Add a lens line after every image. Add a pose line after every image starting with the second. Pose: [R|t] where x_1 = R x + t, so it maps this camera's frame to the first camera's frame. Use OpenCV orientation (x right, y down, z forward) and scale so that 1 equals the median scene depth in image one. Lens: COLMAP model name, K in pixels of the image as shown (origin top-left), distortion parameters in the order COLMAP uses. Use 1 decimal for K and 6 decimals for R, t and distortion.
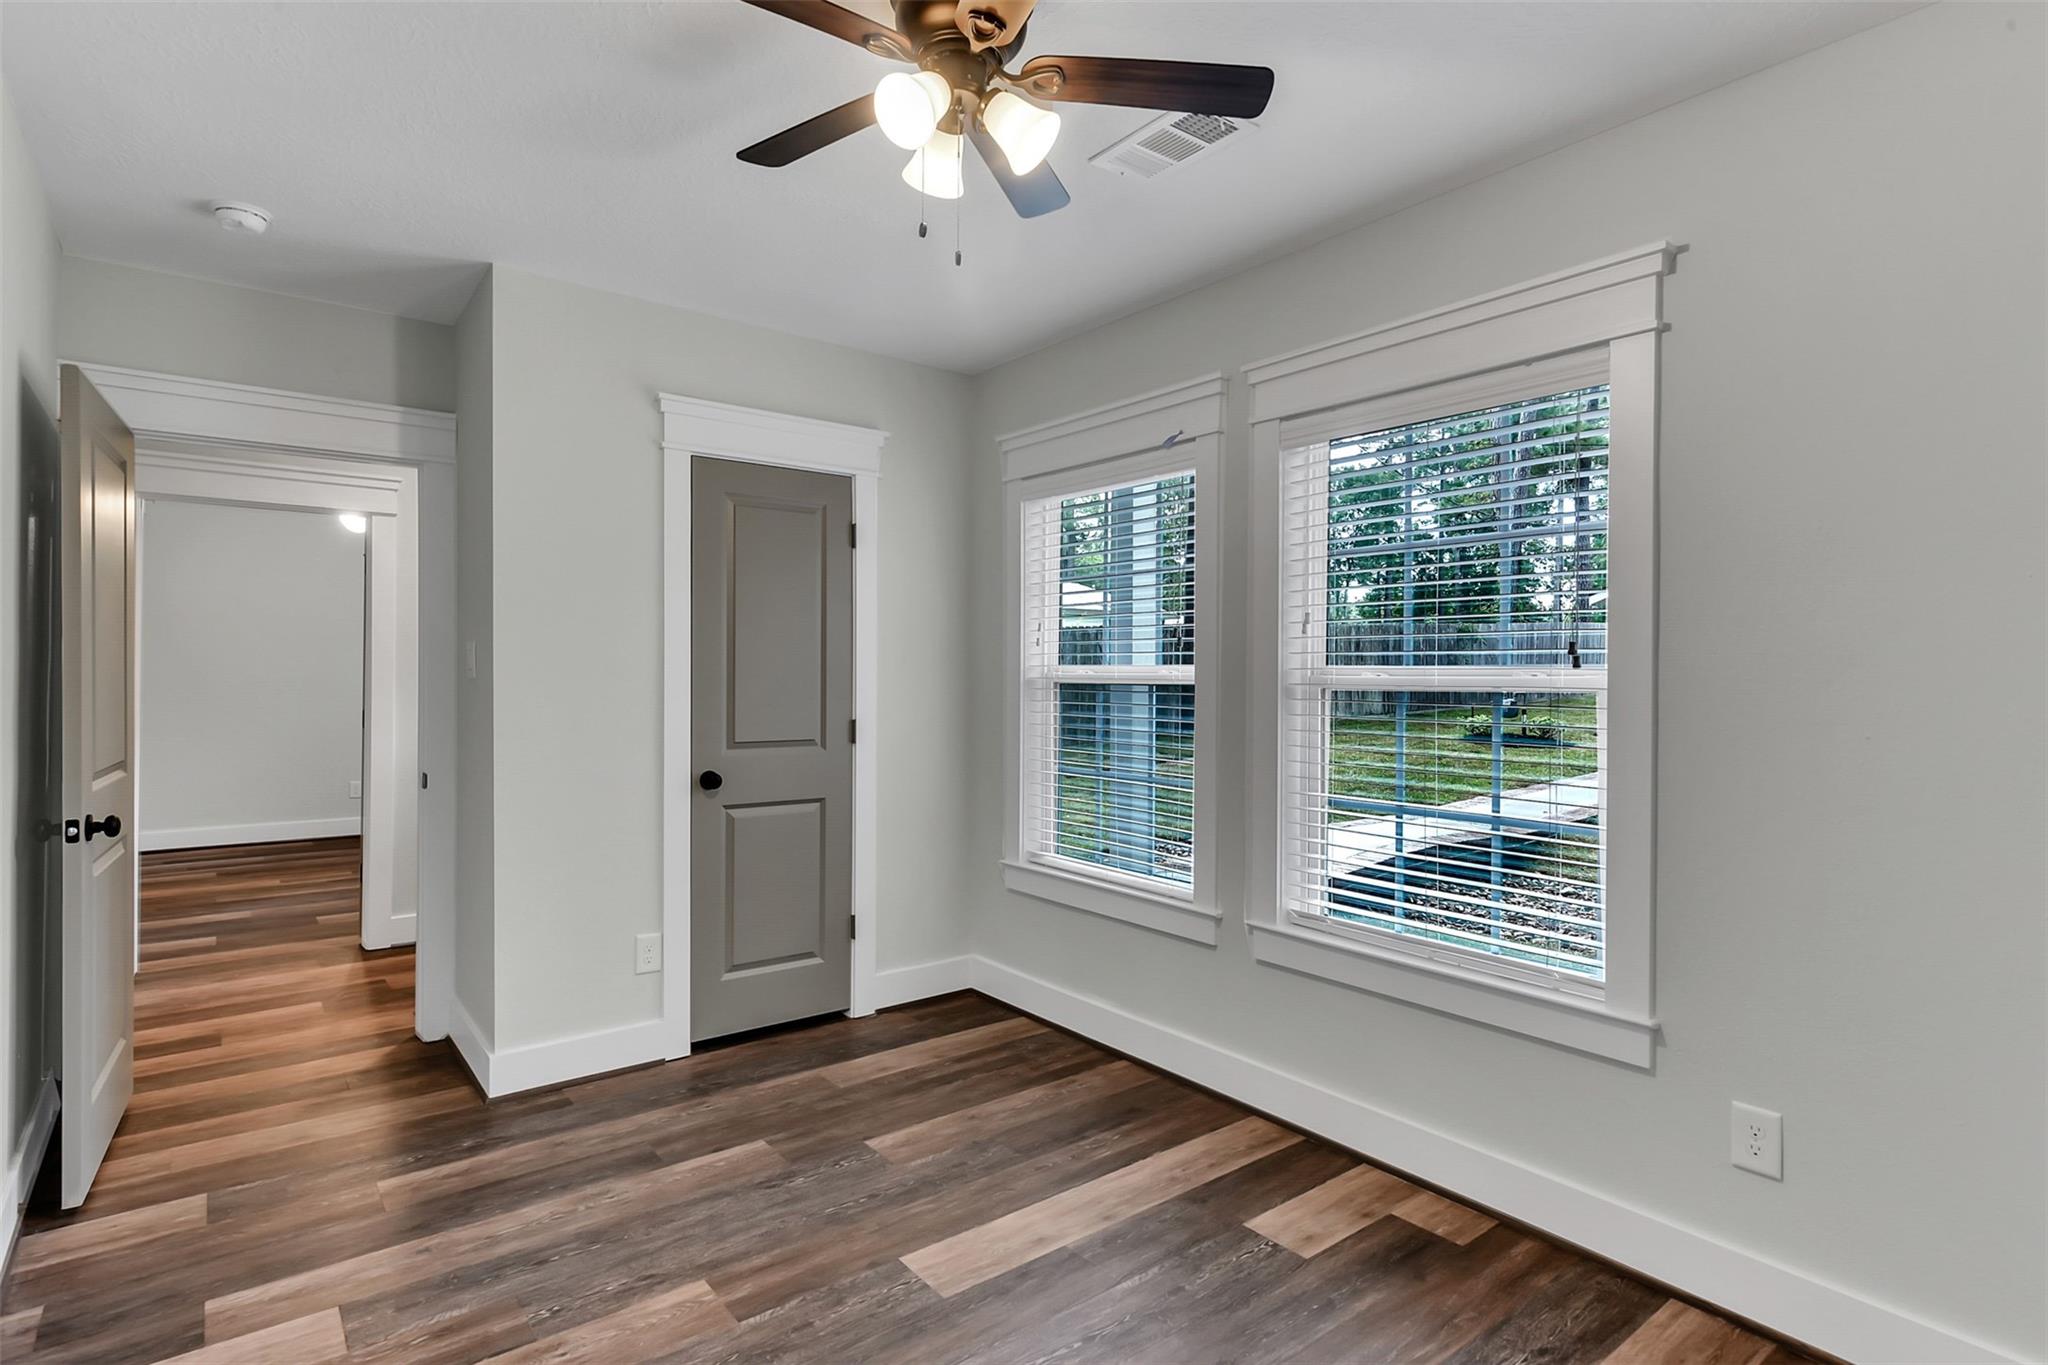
lens RADIAL K [[1018.3, 0, 1019.0], [0, 1018.3, 673.2], [0, 0, 1]] dist [0.005287, -0.000964]
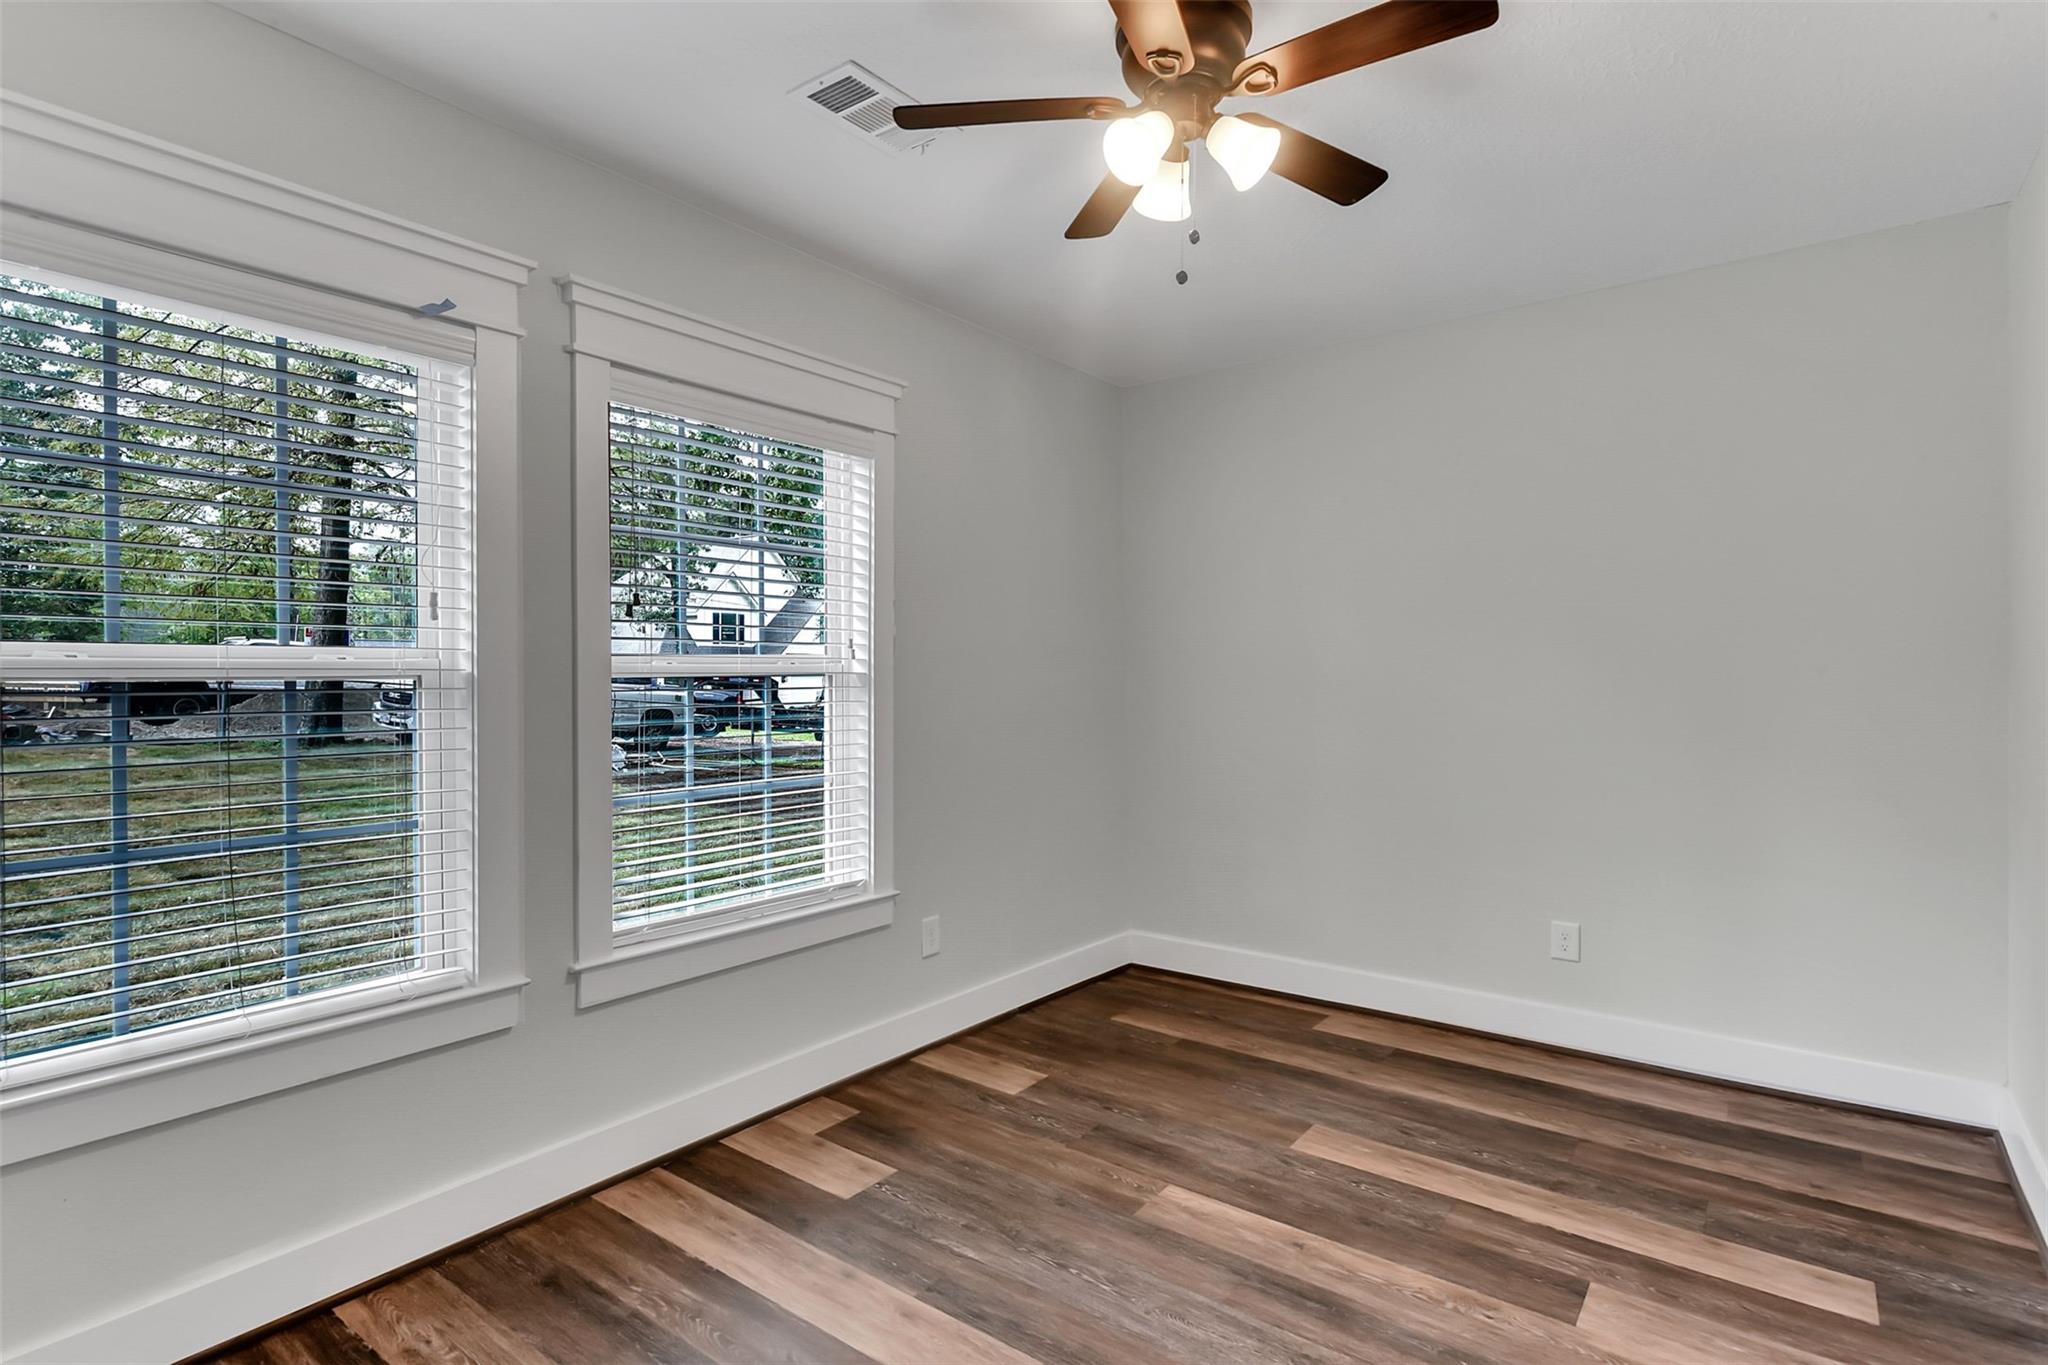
lens RADIAL K [[1018.3, 0, 1019.0], [0, 1018.3, 673.2], [0, 0, 1]] dist [0.005287, -0.000964]
pose [[-0.240741, -0.016743, 0.970445, -0.719801], [-0.009073, 0.999846, 0.015000, -0.006499], [-0.970547, -0.005194, -0.240855, 0.959084]]
